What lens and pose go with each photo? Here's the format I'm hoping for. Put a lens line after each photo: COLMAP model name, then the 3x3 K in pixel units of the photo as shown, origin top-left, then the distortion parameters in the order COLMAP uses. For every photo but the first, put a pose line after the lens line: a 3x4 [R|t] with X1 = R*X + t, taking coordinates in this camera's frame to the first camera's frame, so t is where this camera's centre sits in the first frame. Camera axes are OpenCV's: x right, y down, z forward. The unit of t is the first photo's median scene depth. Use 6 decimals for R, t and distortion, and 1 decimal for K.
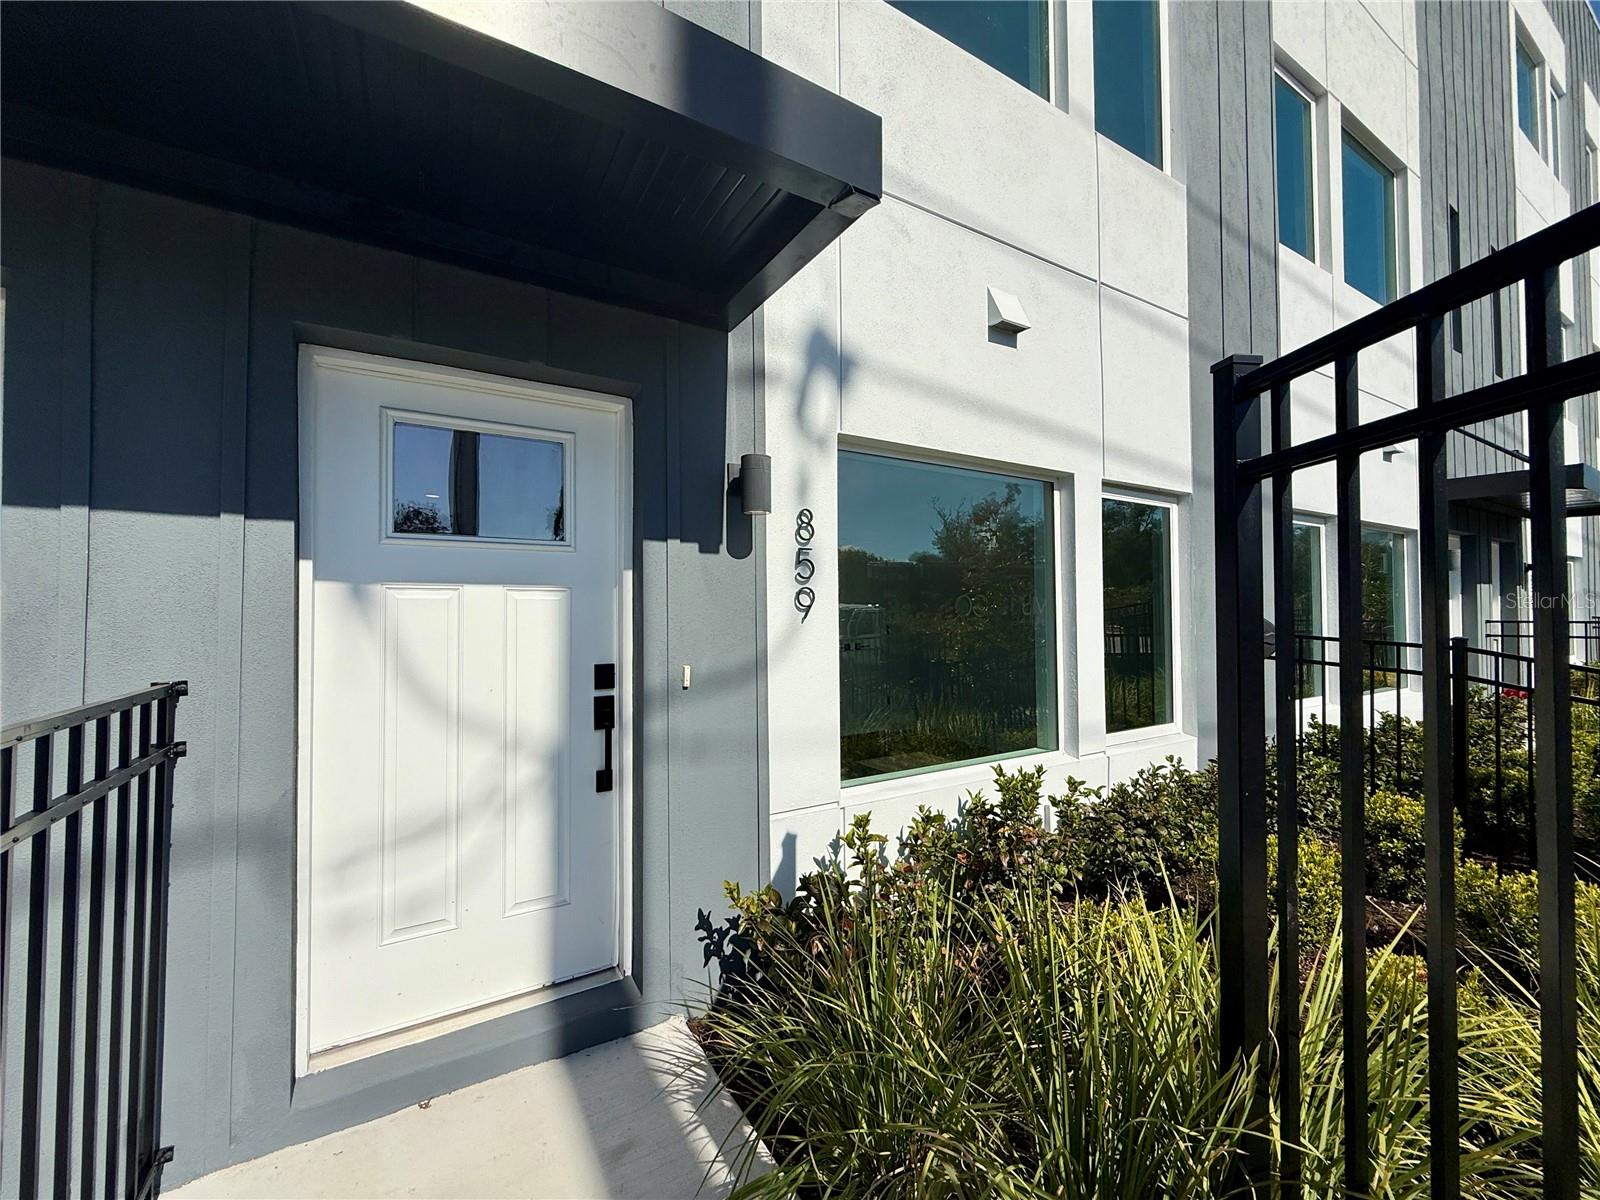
lens RADIAL K [[620.2, 0, 800.0], [0, 620.2, 600.0], [0, 0, 1]] dist [-0.002842, -0.000116]
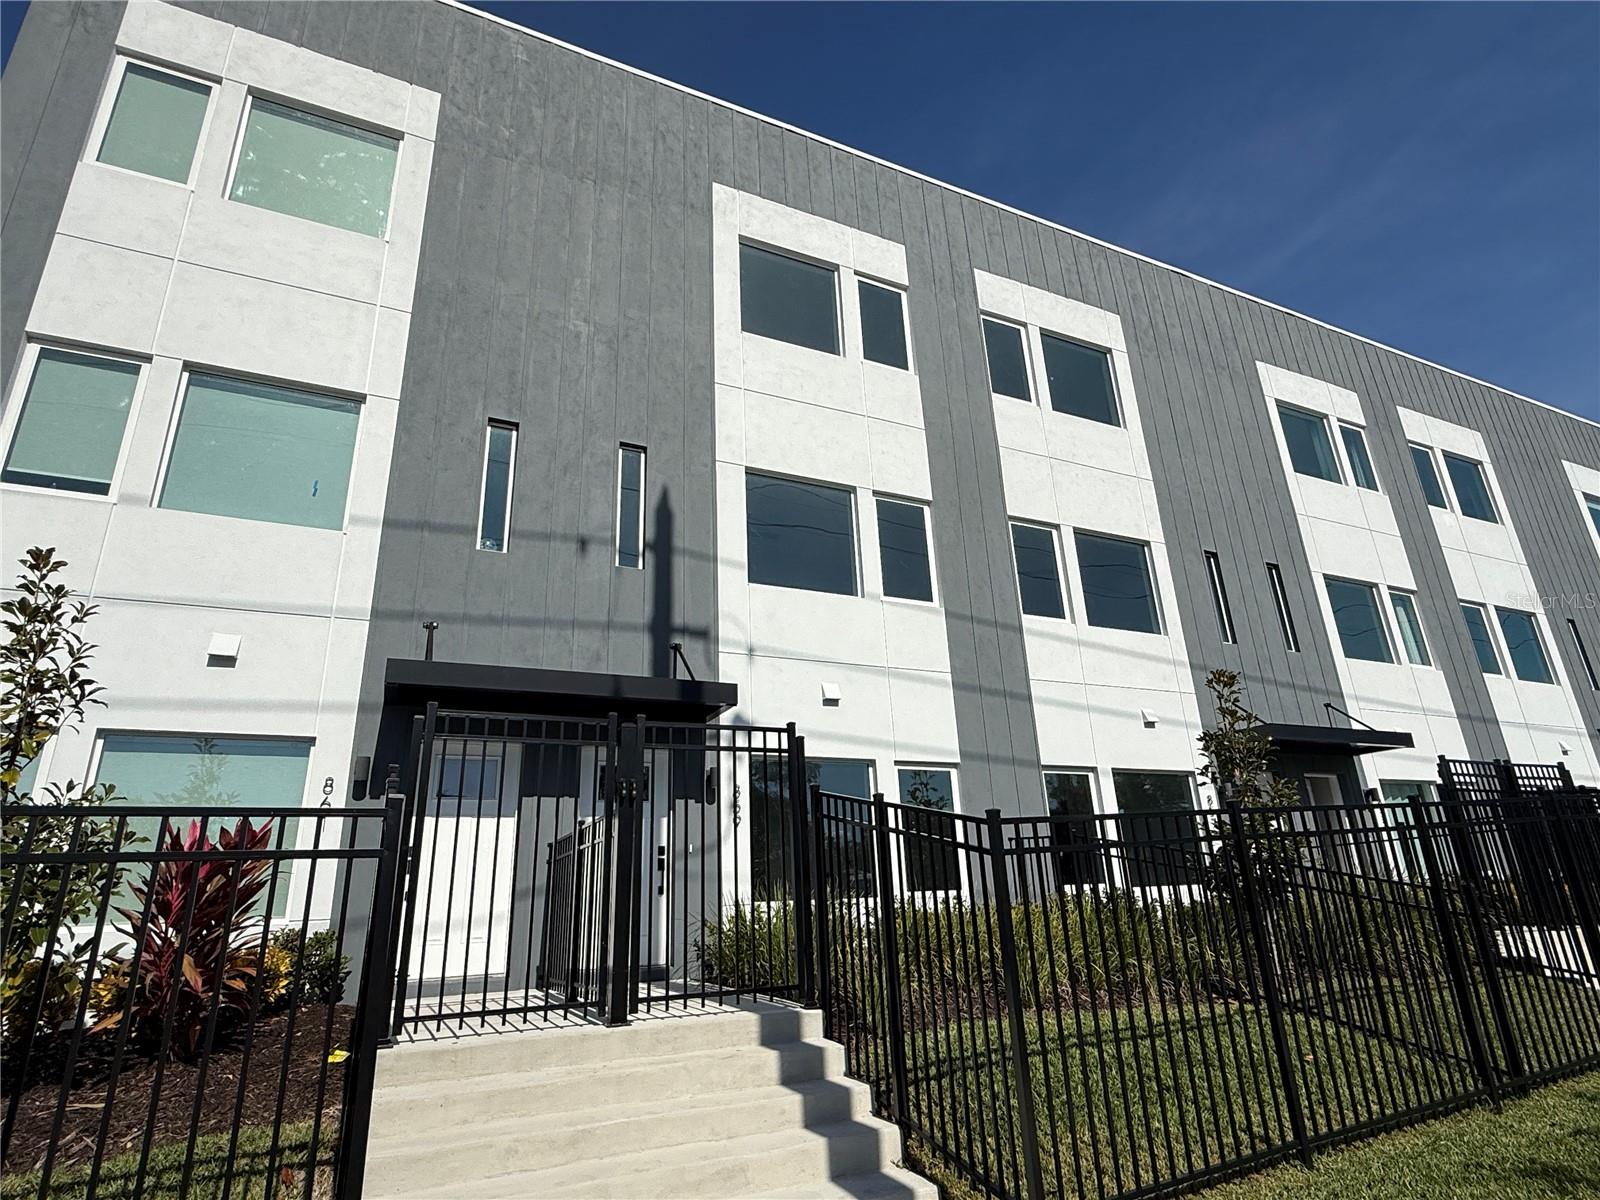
lens RADIAL K [[844.8, 0, 800.0], [0, 844.8, 600.0], [0, 0, 1]] dist [-0.003835, -0.000521]
pose [[0.994067, -0.065563, -0.086789, 0.474974], [0.033296, 0.943034, -0.331025, 0.230606], [0.103548, 0.326171, 0.939622, -1.930129]]
